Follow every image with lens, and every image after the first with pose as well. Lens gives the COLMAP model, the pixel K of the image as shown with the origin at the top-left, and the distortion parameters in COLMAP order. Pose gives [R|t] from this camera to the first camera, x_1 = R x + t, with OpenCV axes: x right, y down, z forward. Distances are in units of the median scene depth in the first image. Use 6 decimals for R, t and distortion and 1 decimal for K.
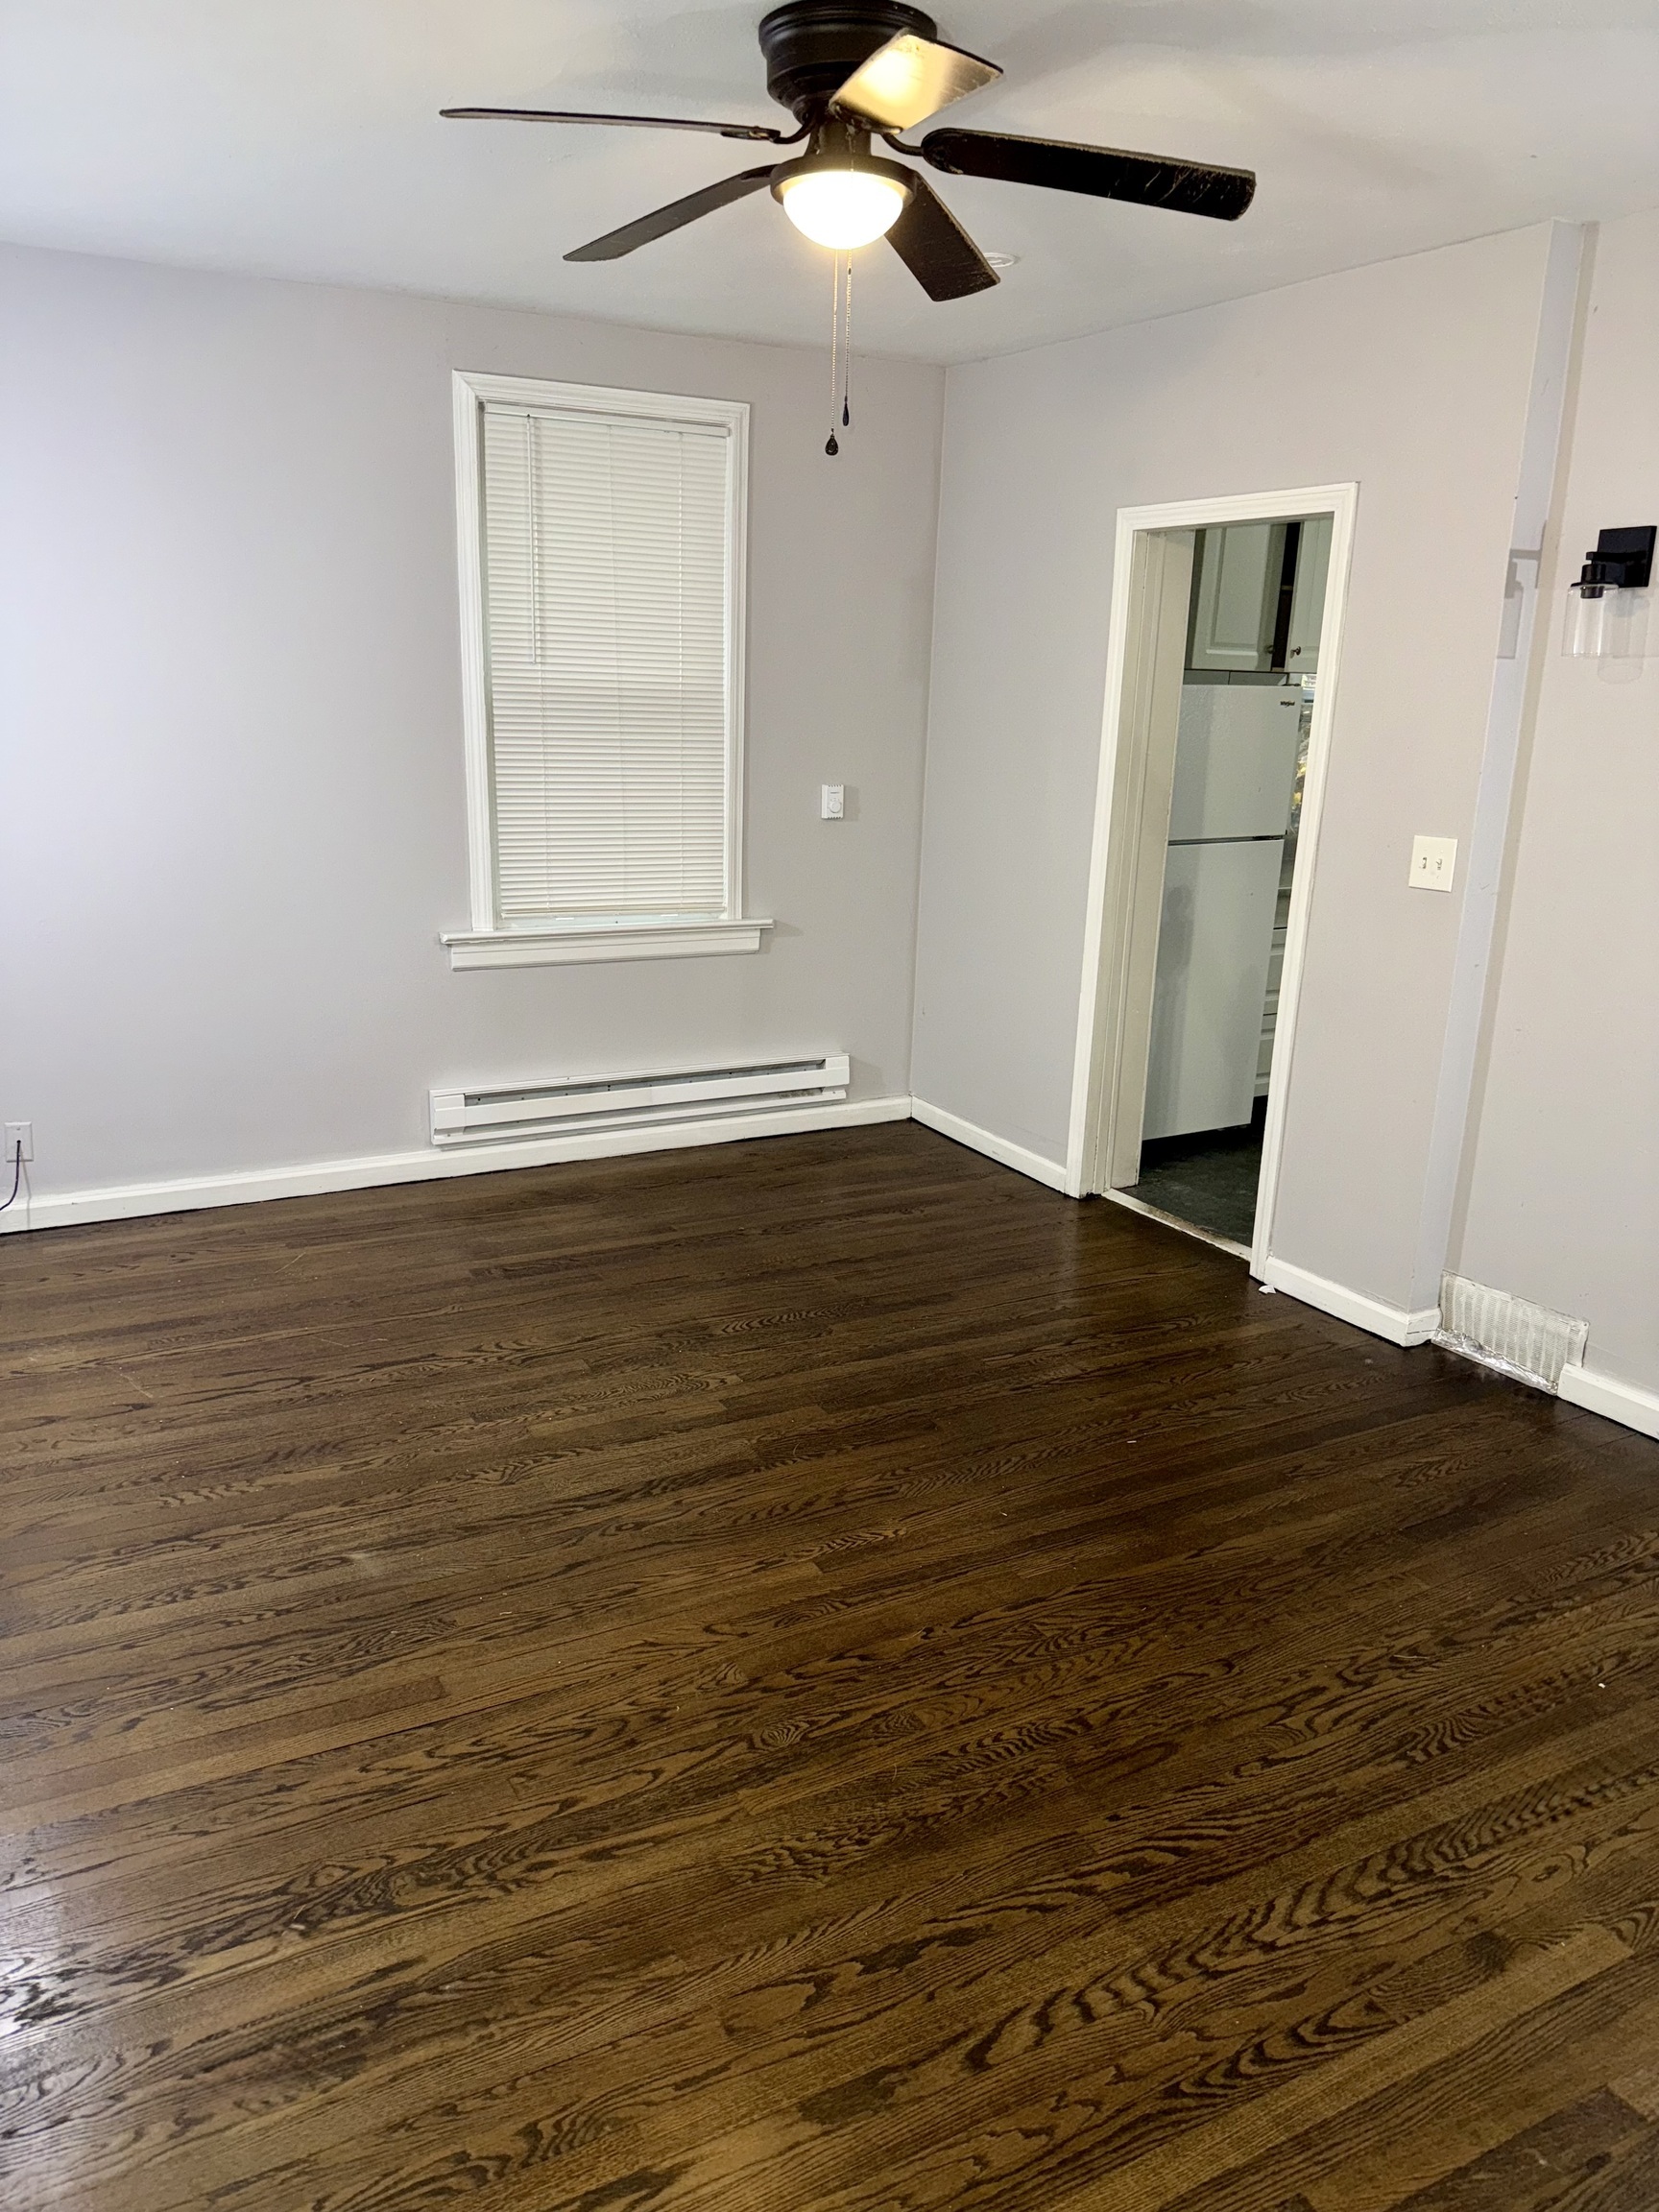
lens RADIAL K [[1596.5, 0, 829.5], [0, 1596.5, 1106.0], [0, 0, 1]] dist [0.000393, -0.036488]
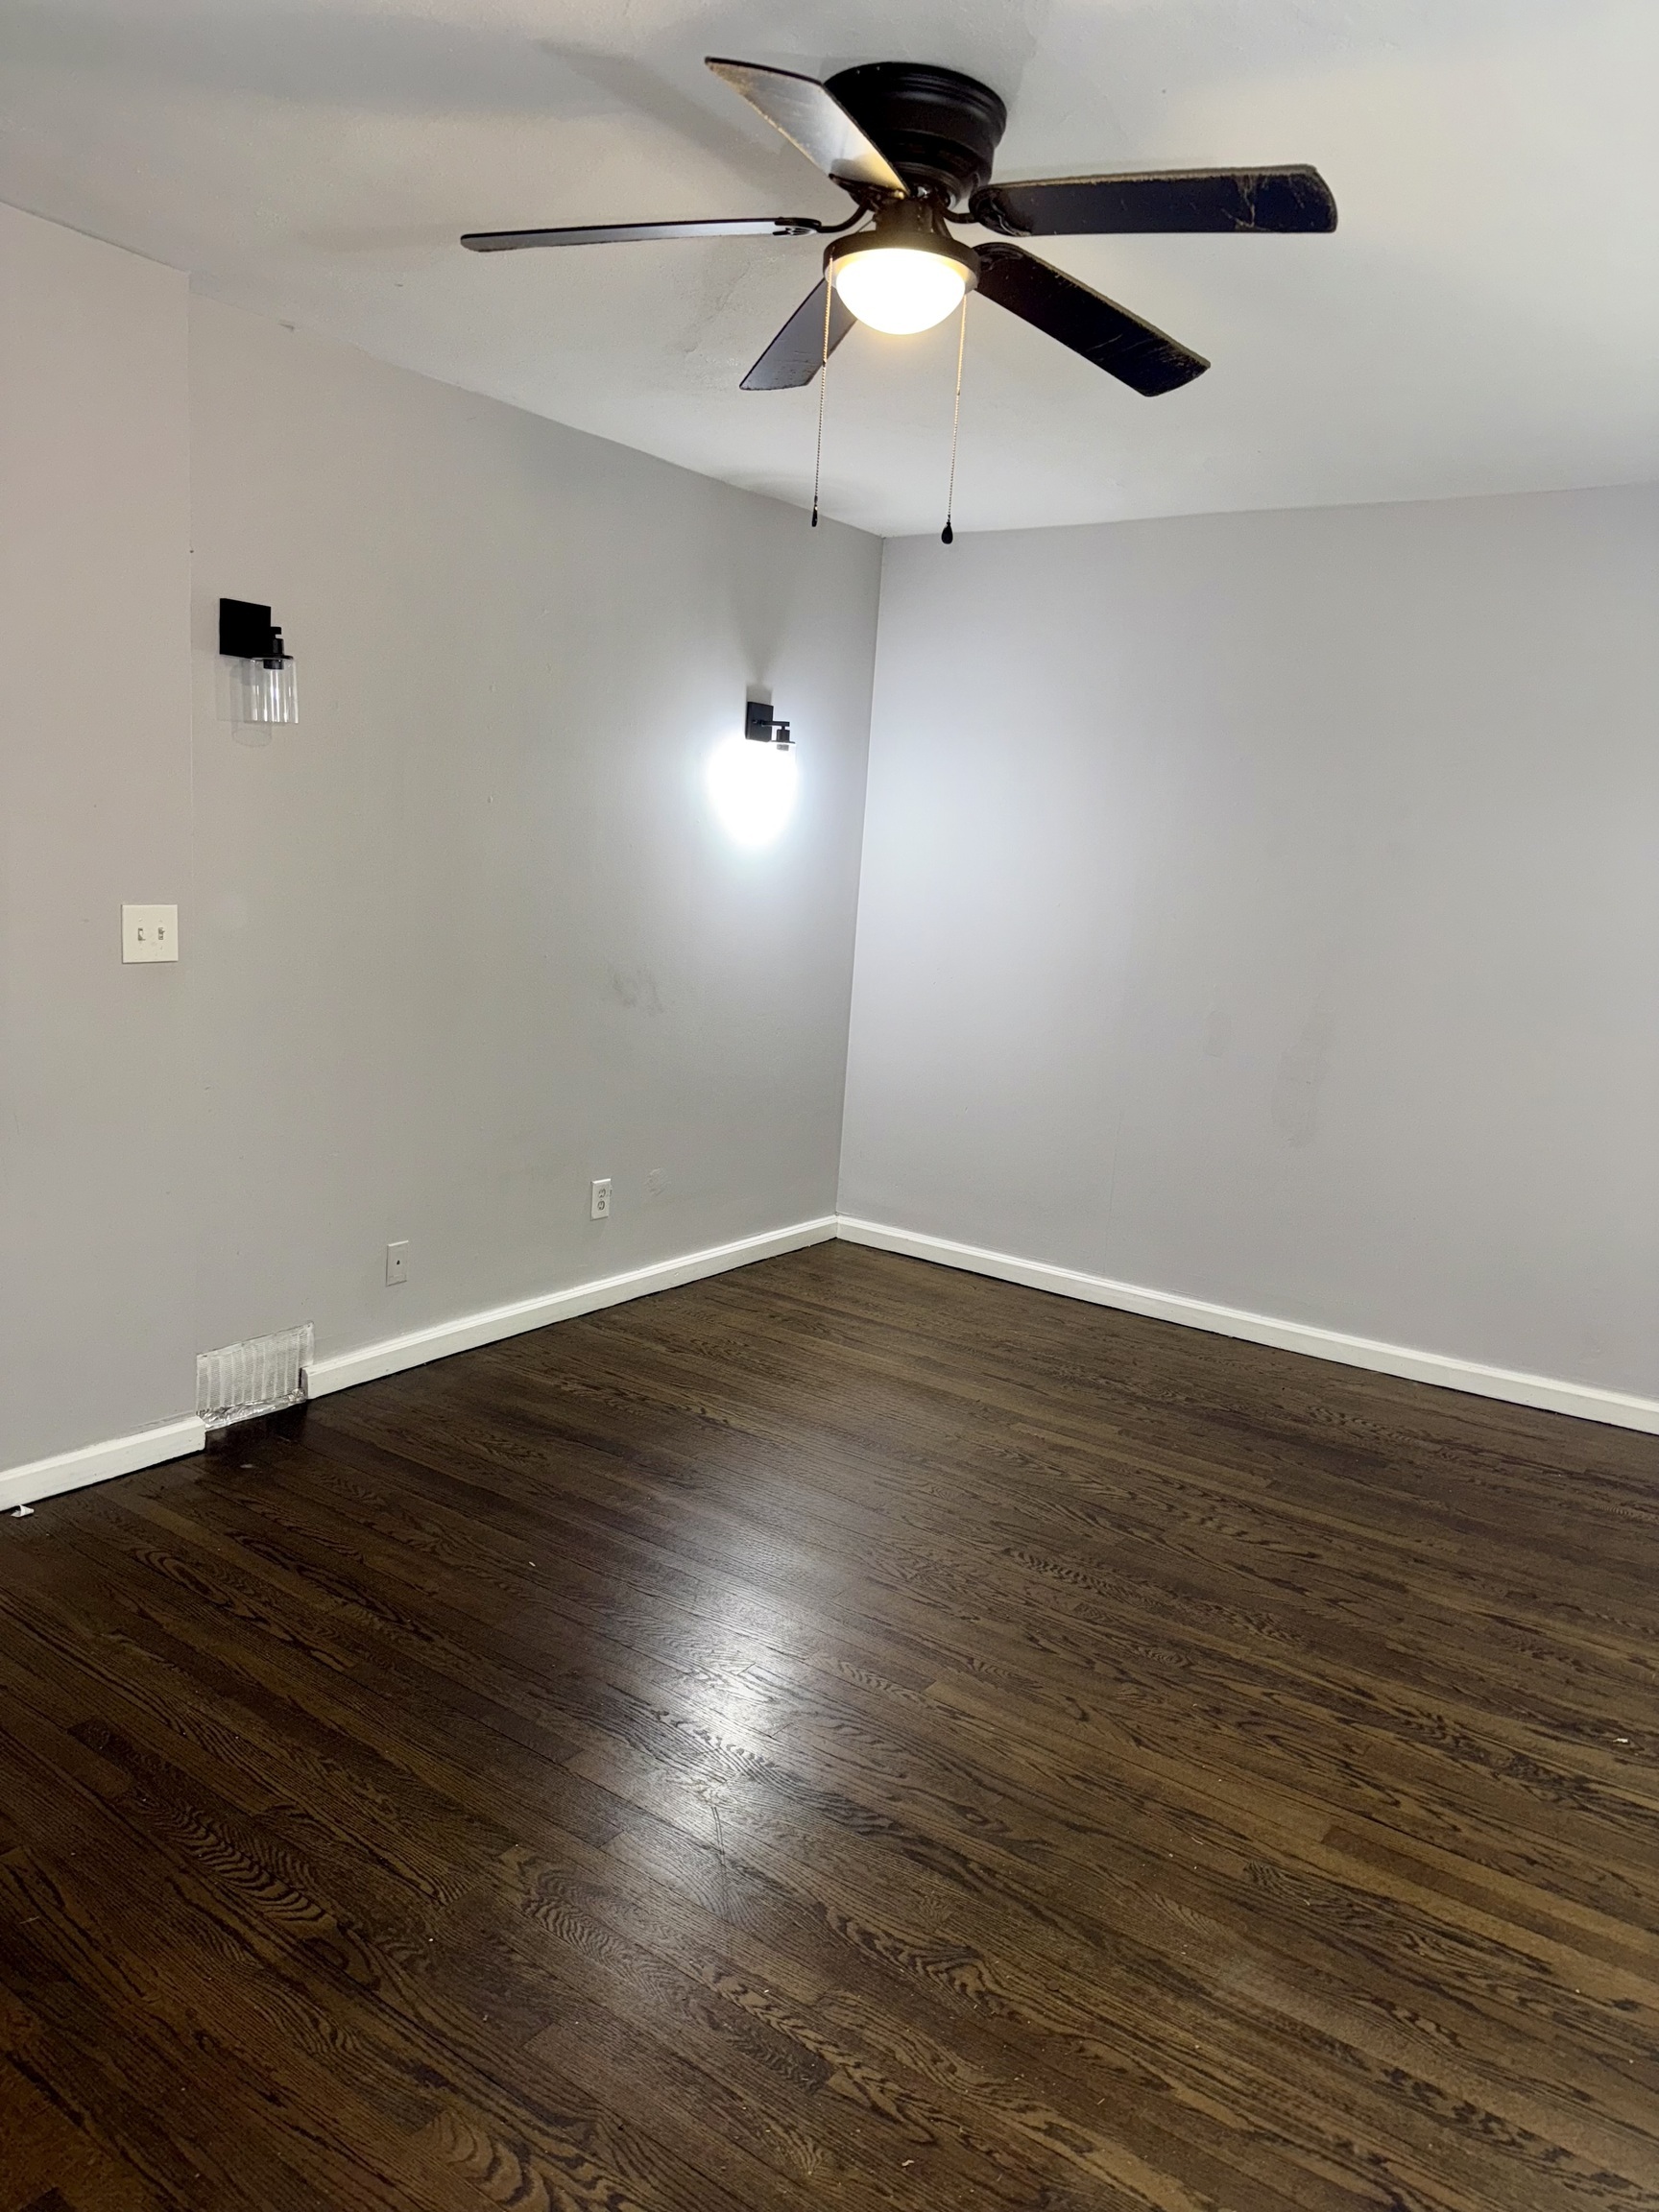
lens RADIAL K [[1570.7, 0, 829.5], [0, 1570.7, 1106.0], [0, 0, 1]] dist [-0.001529, -0.002219]
pose [[-0.430357, -0.209974, 0.877897, -0.873295], [0.149451, 0.942571, 0.298706, -0.401350], [-0.890201, 0.259753, -0.374261, 1.526069]]
